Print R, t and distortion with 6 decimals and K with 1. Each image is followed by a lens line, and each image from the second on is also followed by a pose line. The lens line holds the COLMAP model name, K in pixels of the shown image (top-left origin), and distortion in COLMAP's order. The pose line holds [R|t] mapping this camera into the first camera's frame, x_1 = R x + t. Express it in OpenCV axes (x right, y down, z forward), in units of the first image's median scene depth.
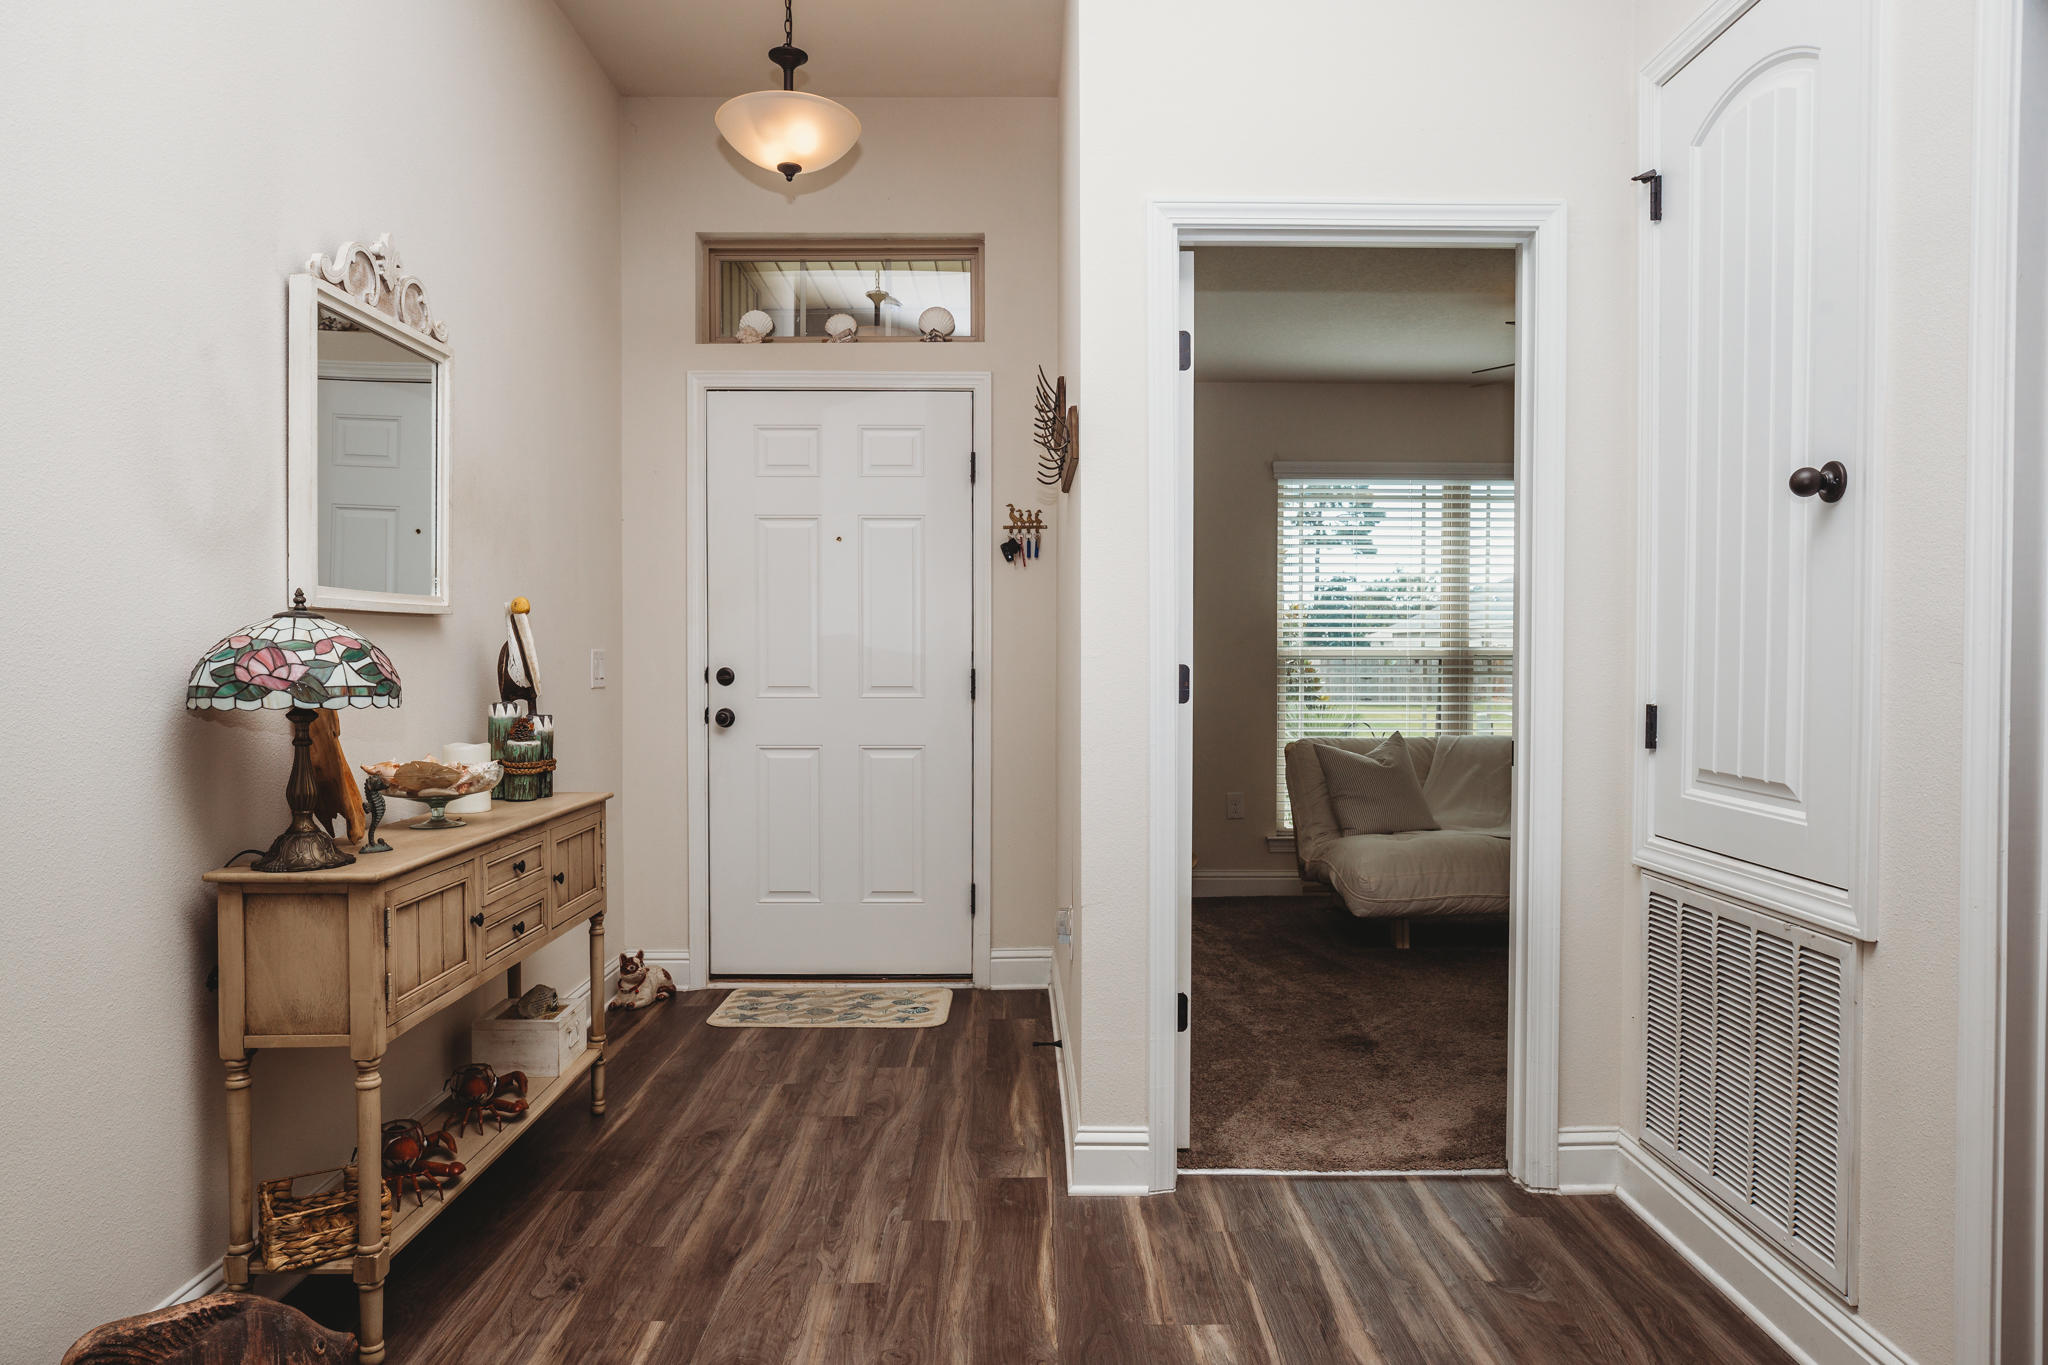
lens RADIAL K [[1259.4, 0, 1032.3], [0, 1259.4, 680.7], [0, 0, 1]] dist [0.002732, 0.005302]
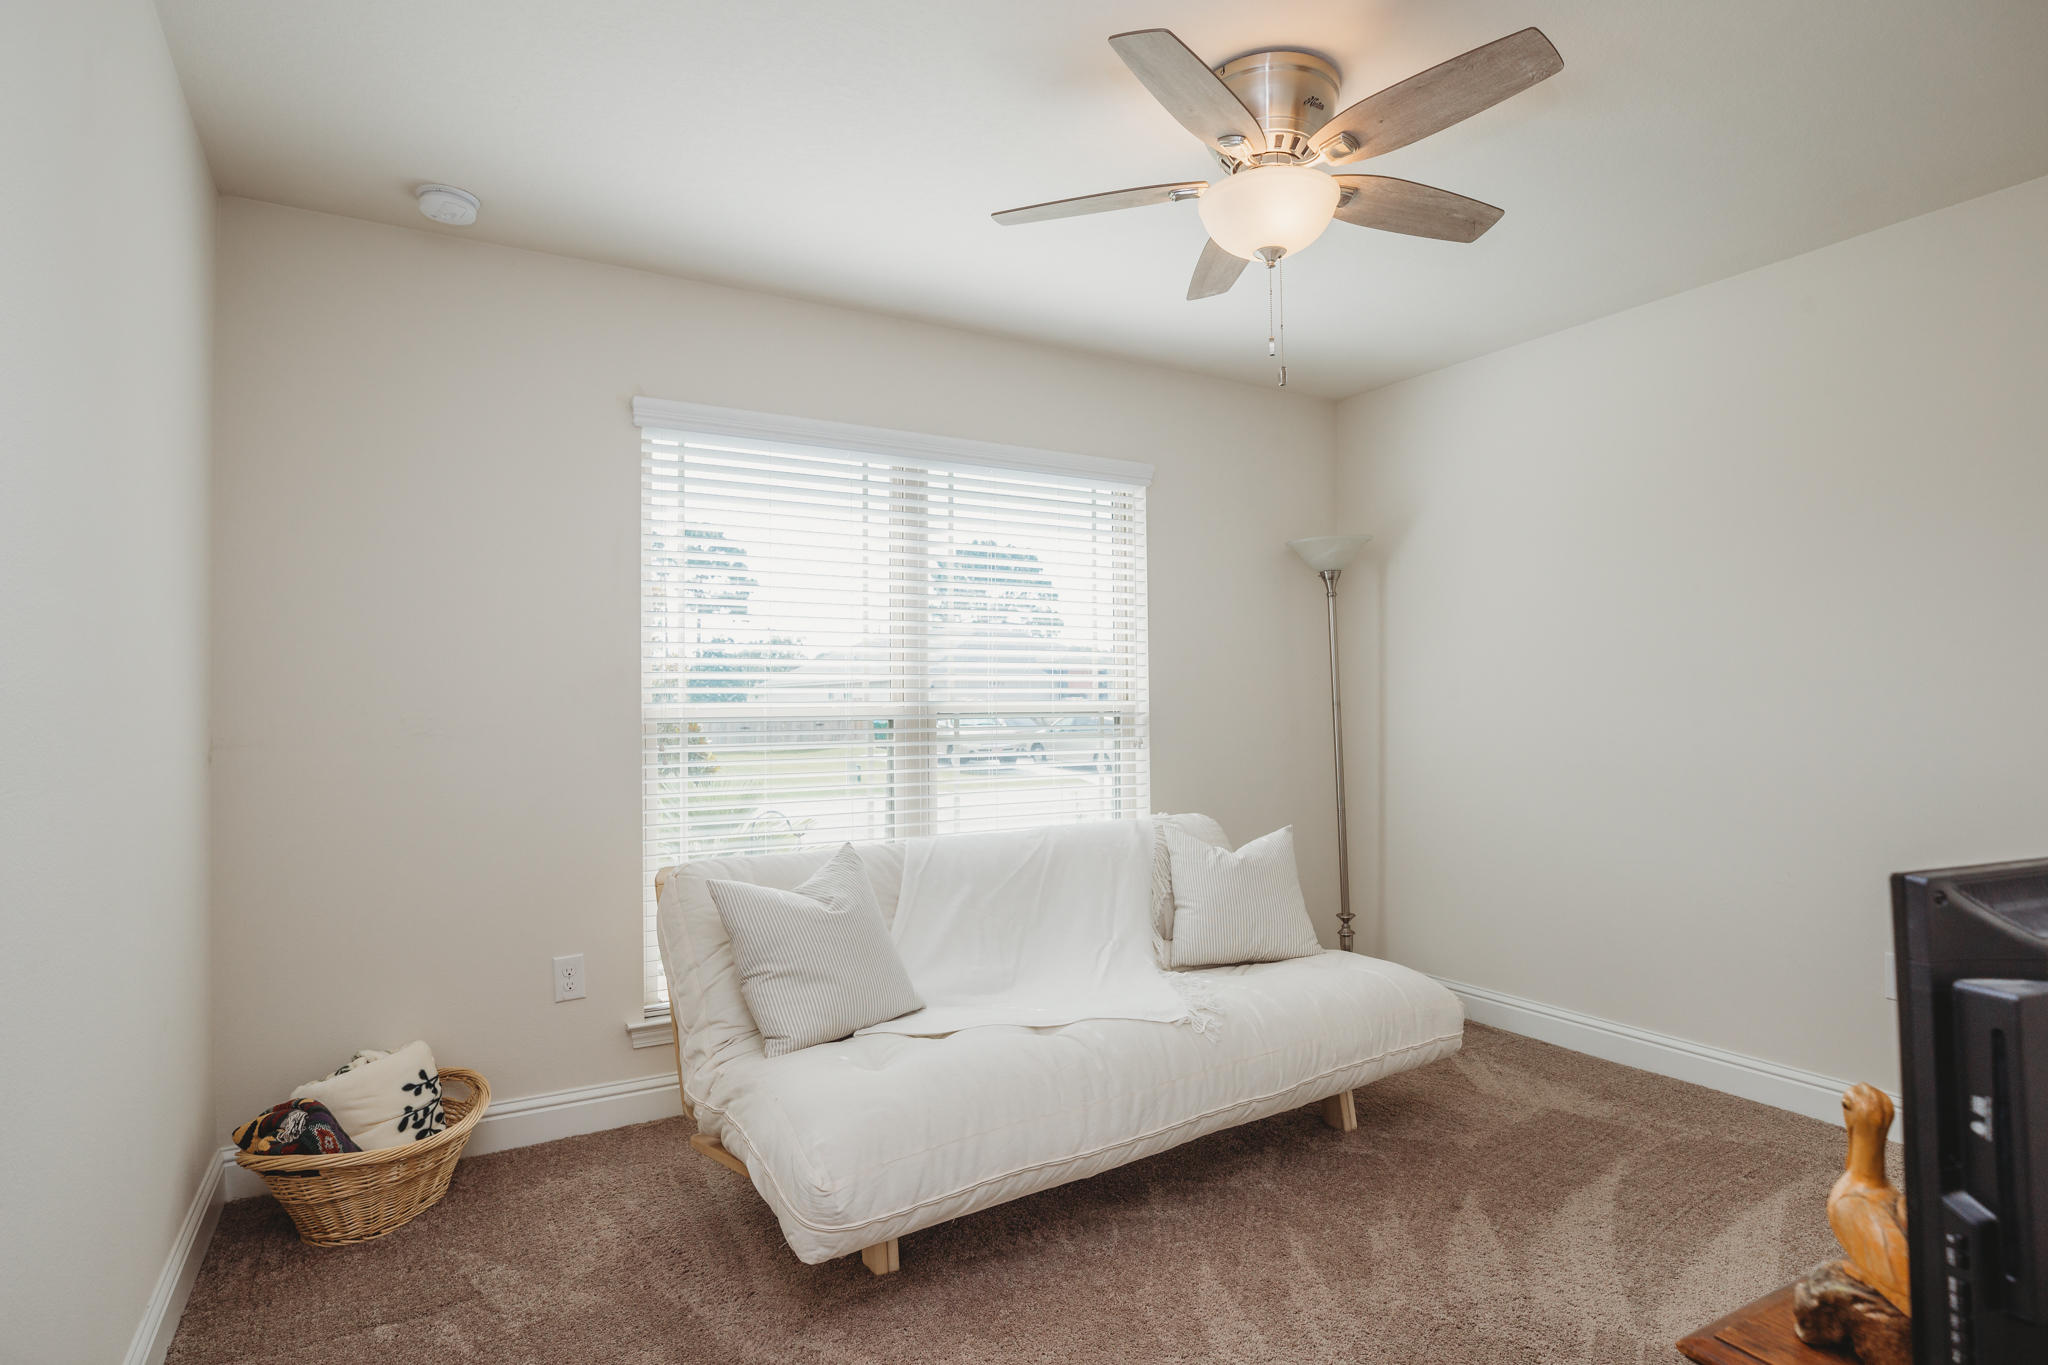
lens RADIAL K [[1158.2, 0, 1024.0], [0, 1158.2, 682.5], [0, 0, 1]] dist [-0.002573, 0.000113]
pose [[0.879215, -0.001104, 0.476425, 0.090325], [0.022008, 0.999024, -0.038298, -0.011779], [-0.475917, 0.044157, 0.878381, 0.420916]]
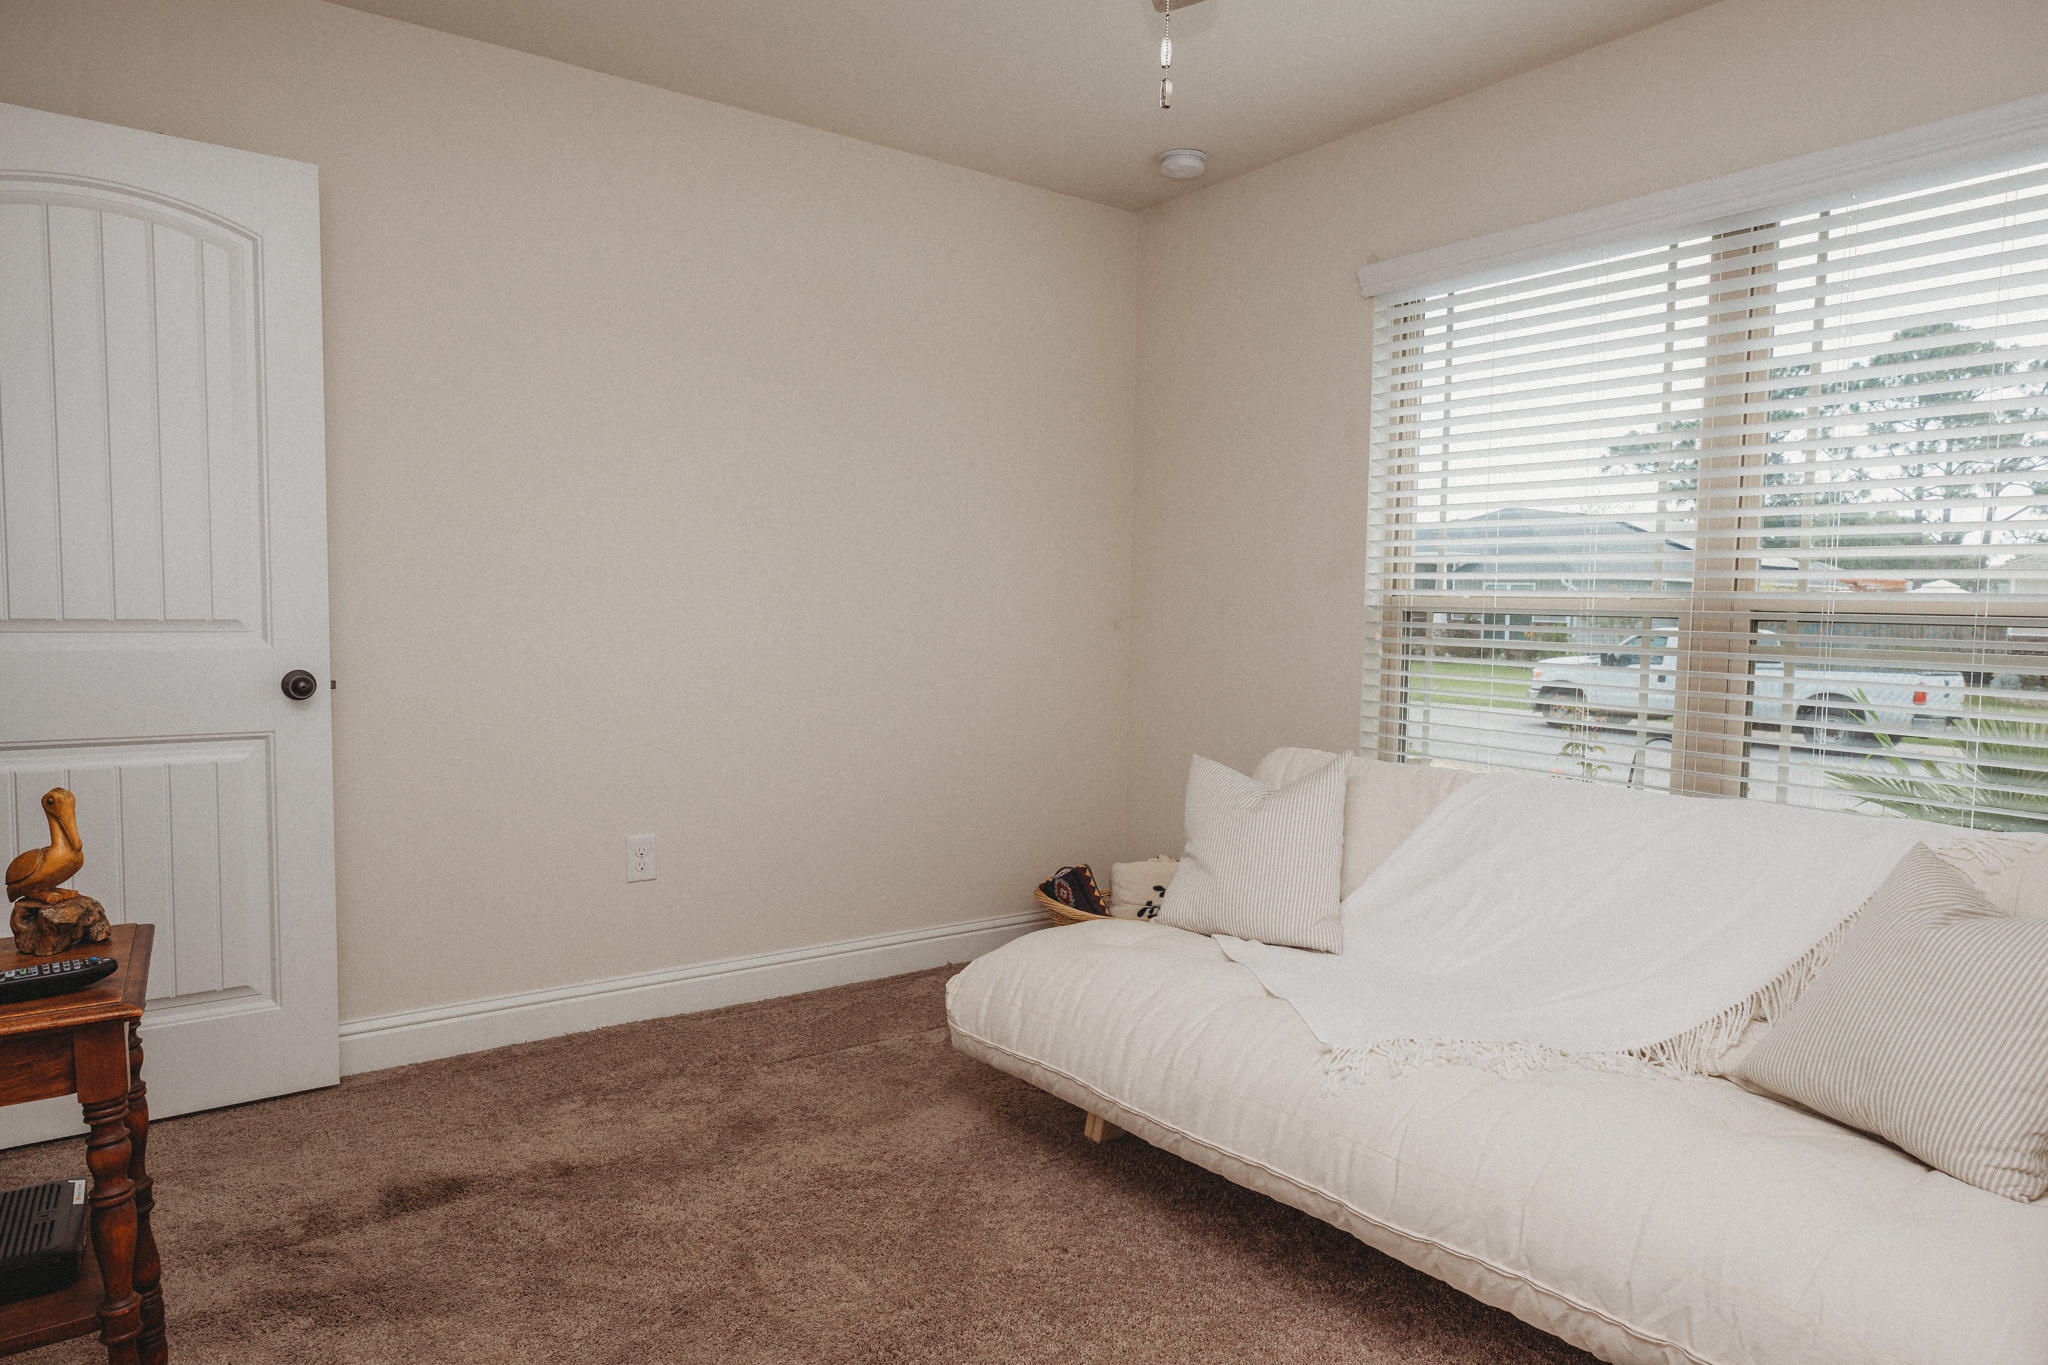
lens RADIAL K [[1259.4, 0, 1032.3], [0, 1259.4, 680.7], [0, 0, 1]] dist [0.002732, 0.005302]
pose [[0.577211, 0.065676, -0.813950, 0.573984], [-0.037751, 0.997841, 0.053743, -0.010105], [0.815722, -0.000293, 0.578444, 0.530793]]
